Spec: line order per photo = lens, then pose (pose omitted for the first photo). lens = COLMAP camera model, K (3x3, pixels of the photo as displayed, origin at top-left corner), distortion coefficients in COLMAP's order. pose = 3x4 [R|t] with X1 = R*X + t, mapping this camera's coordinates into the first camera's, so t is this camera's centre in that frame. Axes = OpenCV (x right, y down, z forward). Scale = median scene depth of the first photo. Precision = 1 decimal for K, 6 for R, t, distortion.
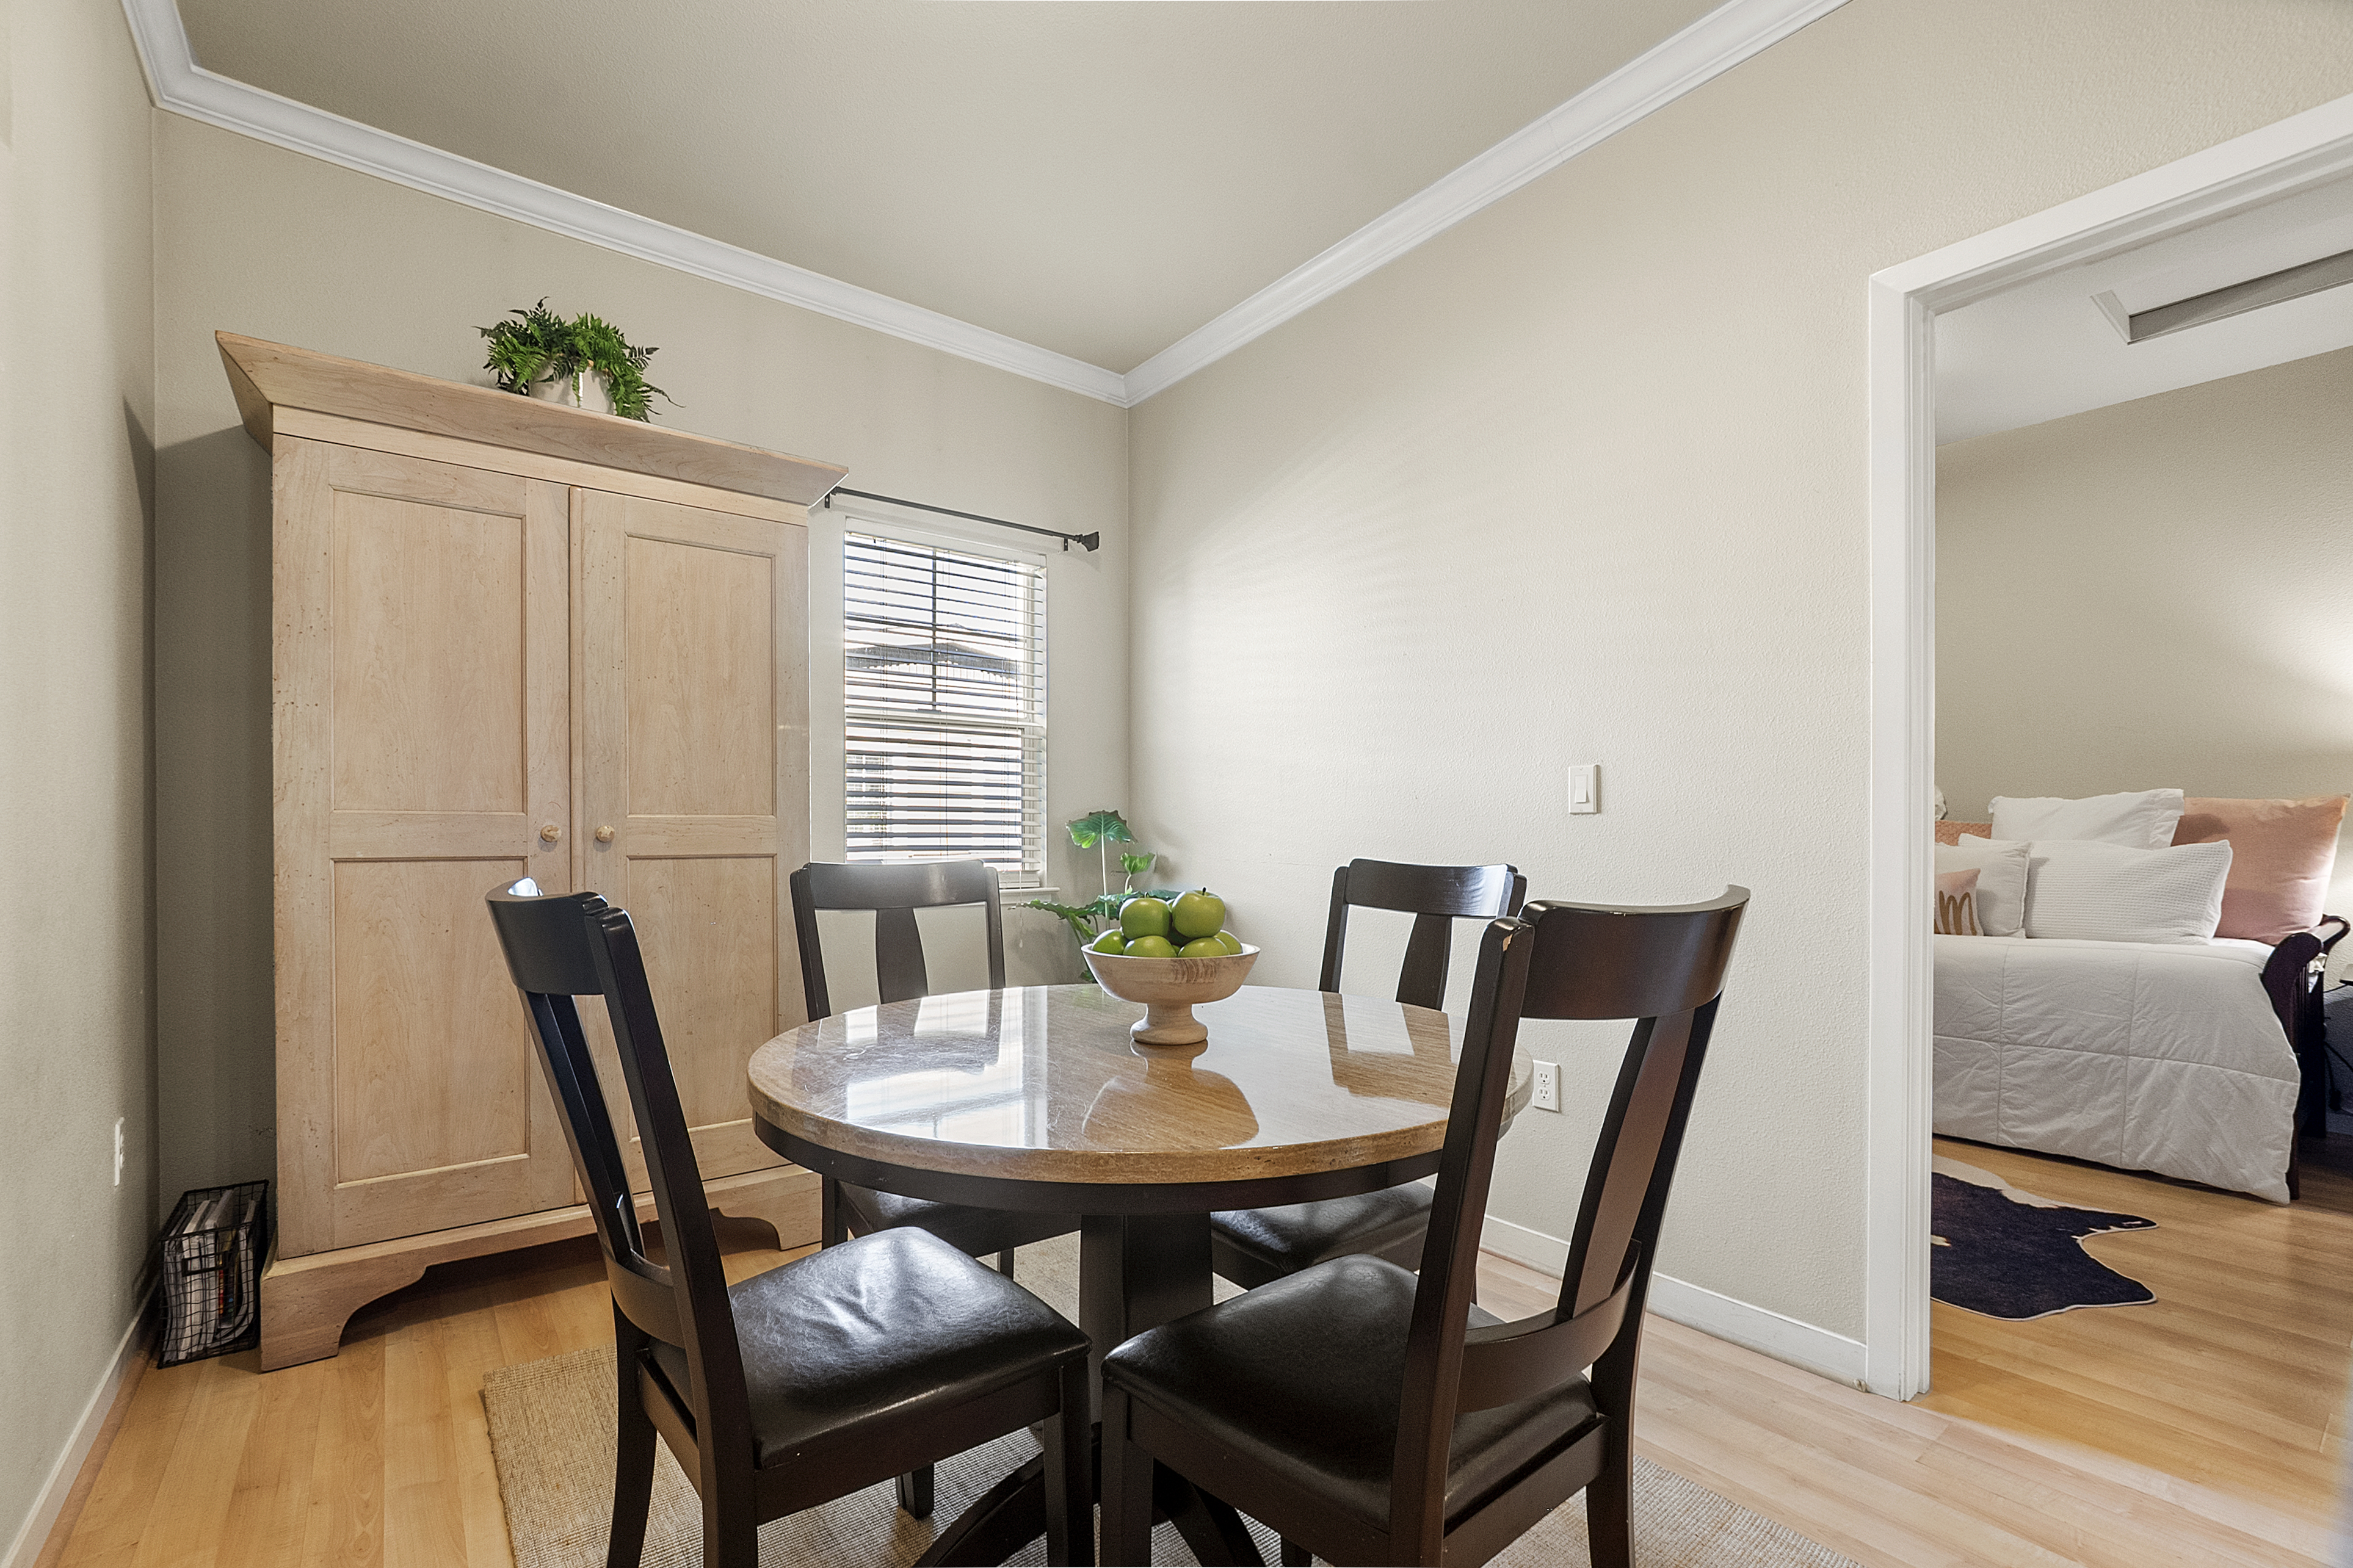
lens RADIAL K [[1035.2, 0, 1150.6], [0, 1035.2, 842.7], [0, 0, 1]] dist [0.000991, 0.000186]
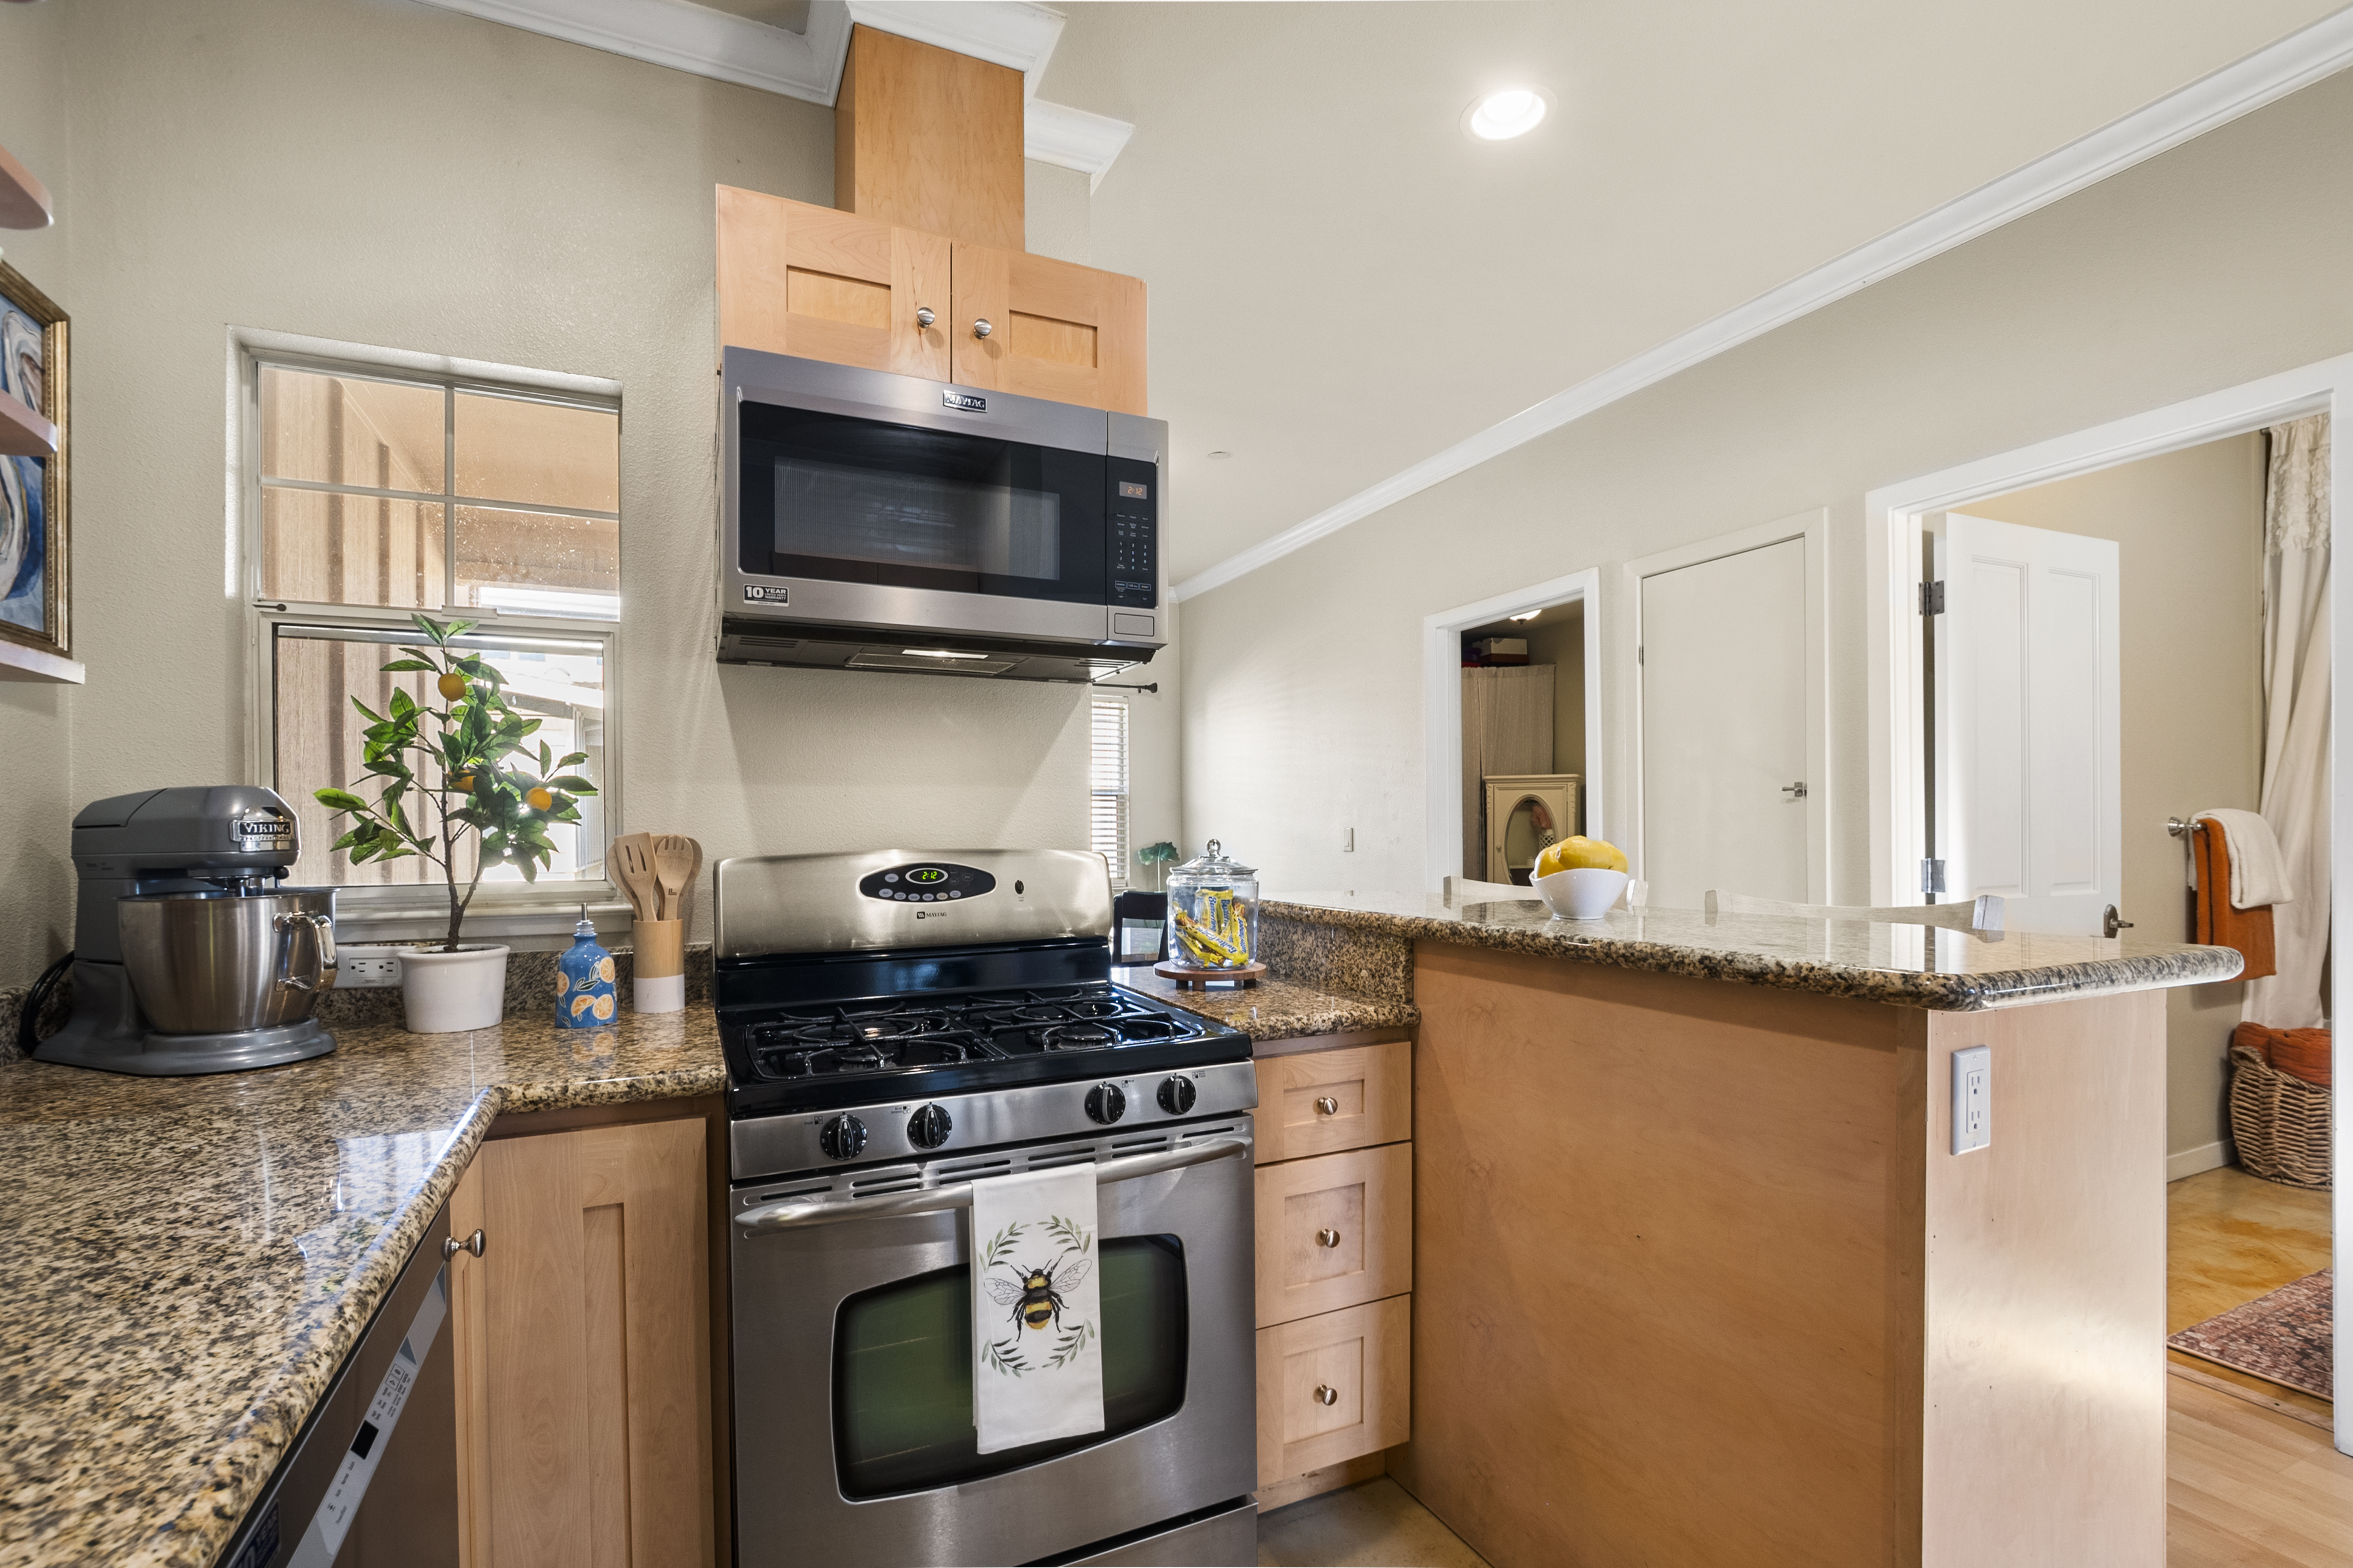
lens RADIAL K [[1057.2, 0, 1172.3], [0, 1057.2, 835.1], [0, 0, 1]] dist [-0.003286, -0.000162]
pose [[0.979532, -0.006050, -0.201199, 0.504400], [0.006091, 0.999981, -0.000413, -0.062745], [0.201198, -0.000821, 0.979550, -1.130327]]
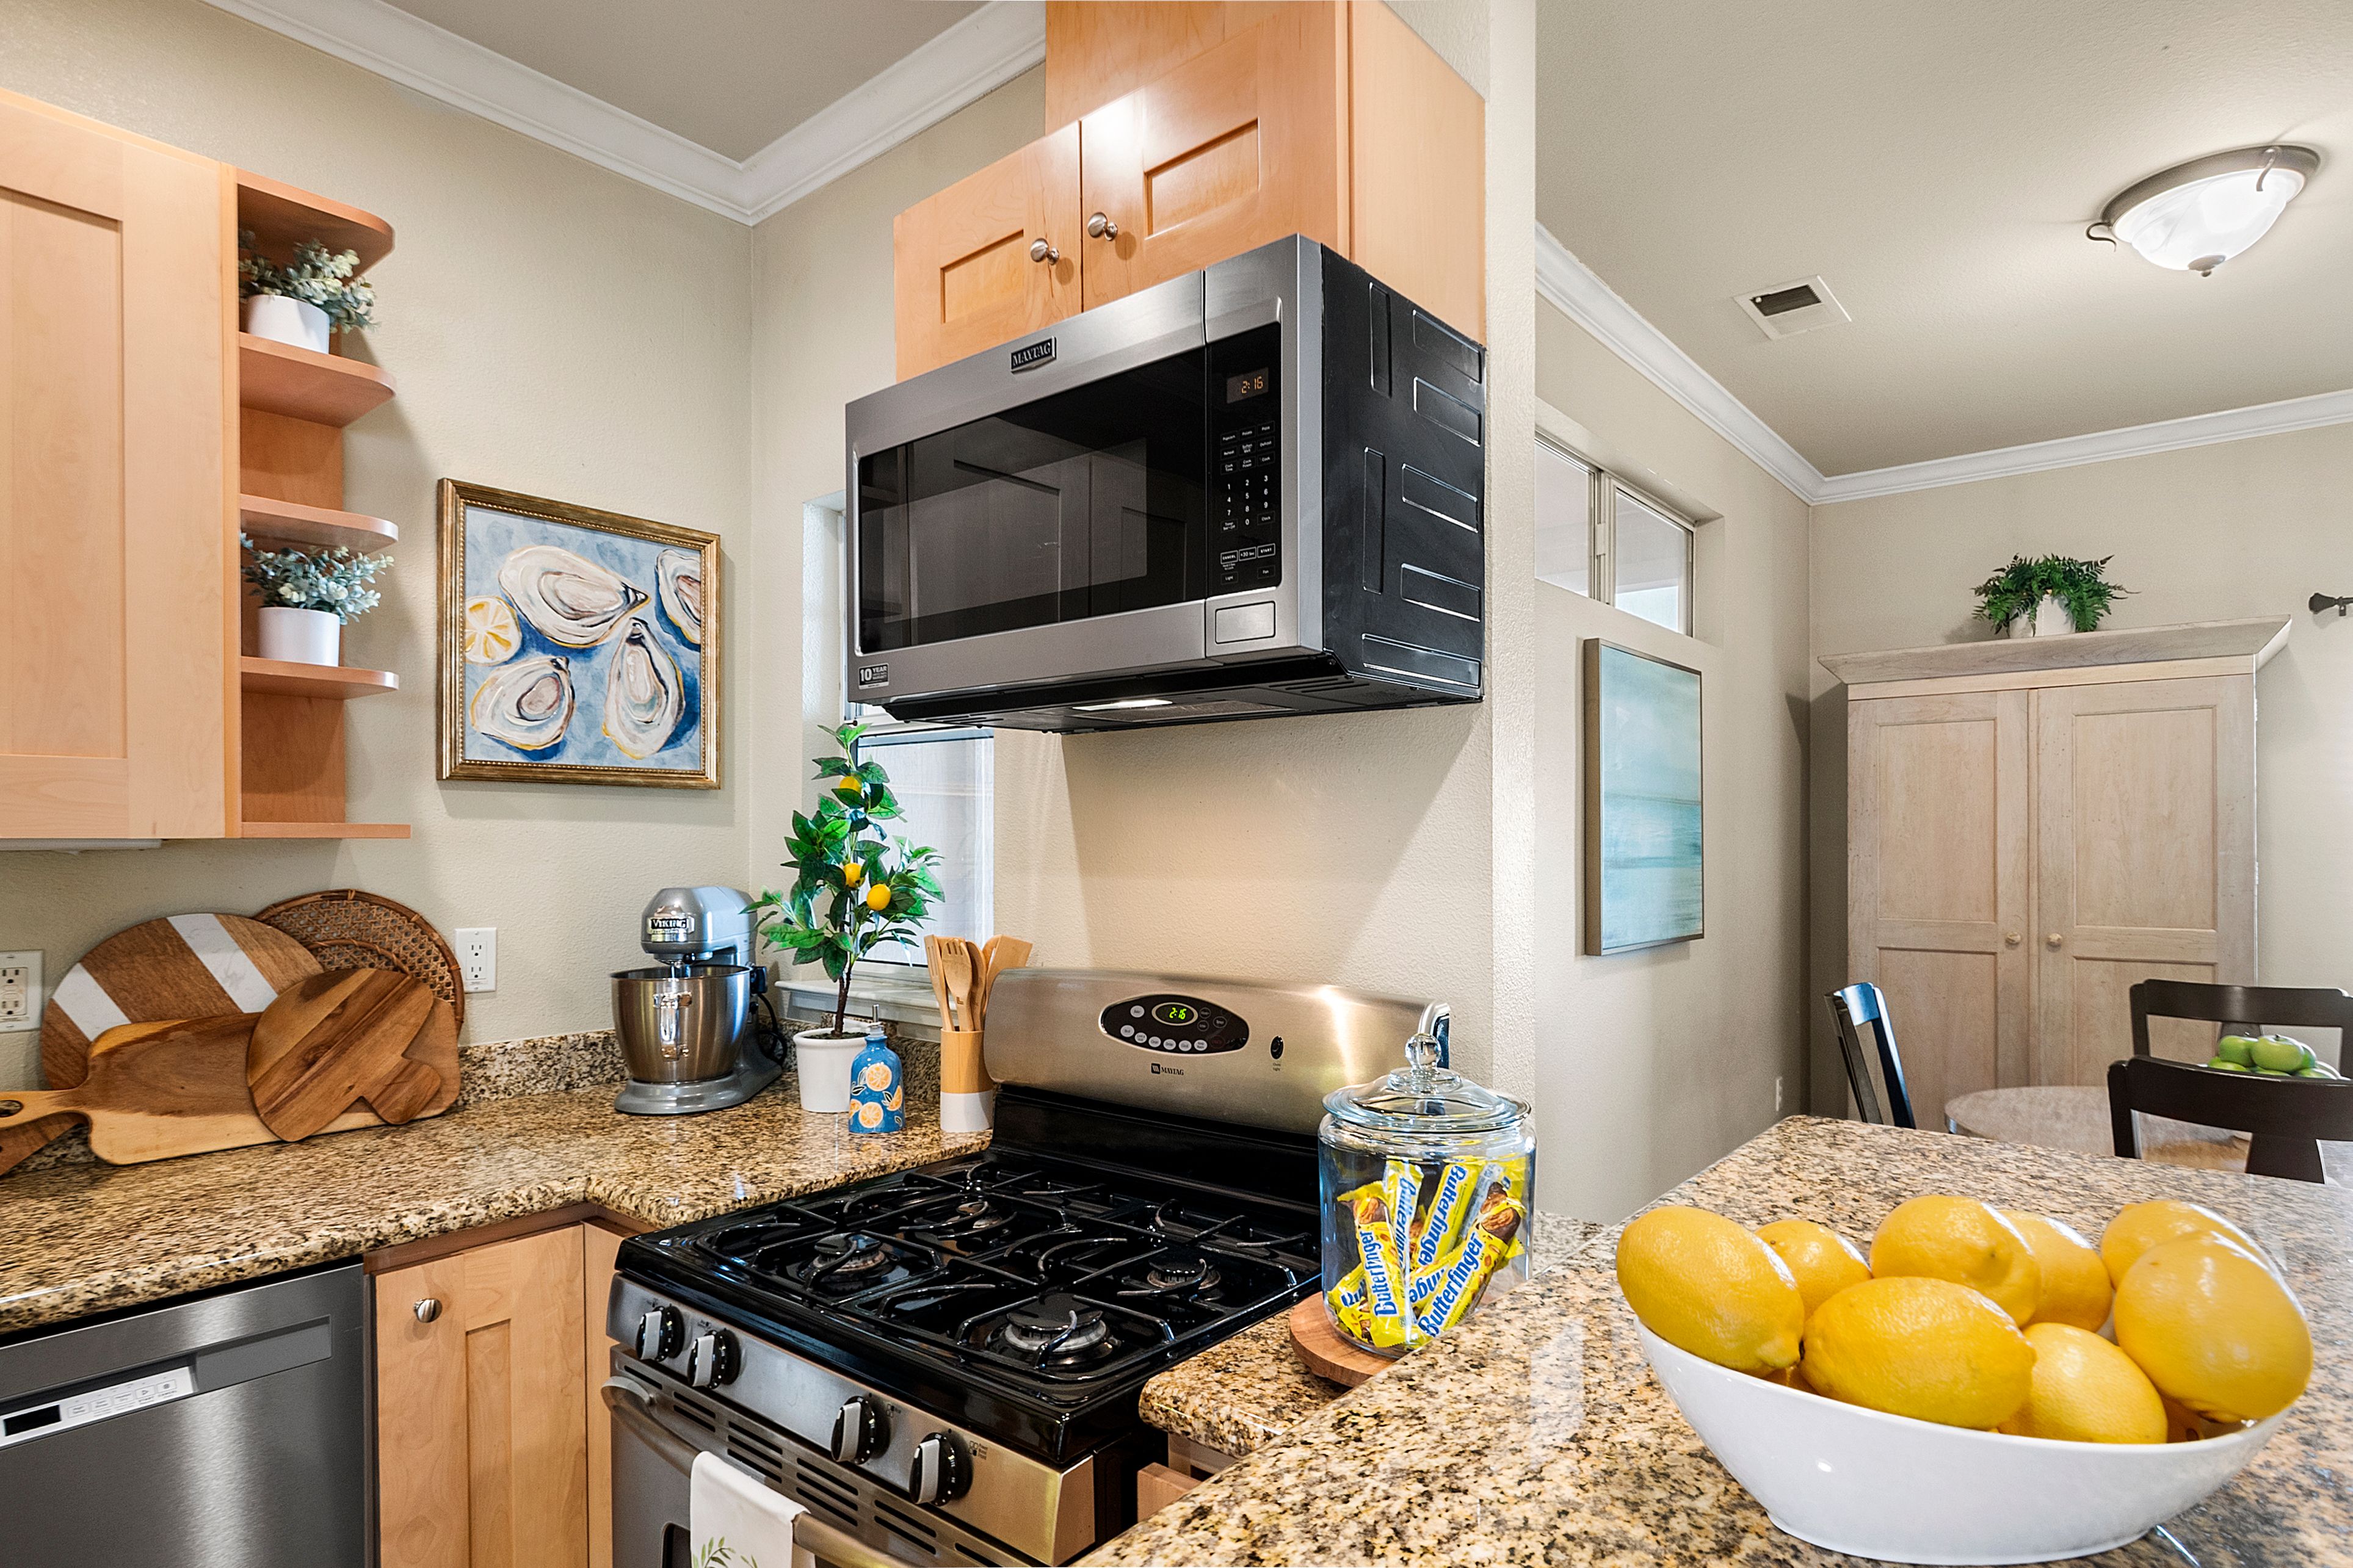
lens RADIAL K [[1266.9, 0, 1164.3], [0, 1266.9, 841.1], [0, 0, 1]] dist [0.007450, 0.002173]
pose [[0.225982, -0.002760, -0.974128, 0.834824], [-0.004433, 0.999983, -0.003862, -0.125722], [0.974121, 0.005191, 0.225966, -0.515822]]
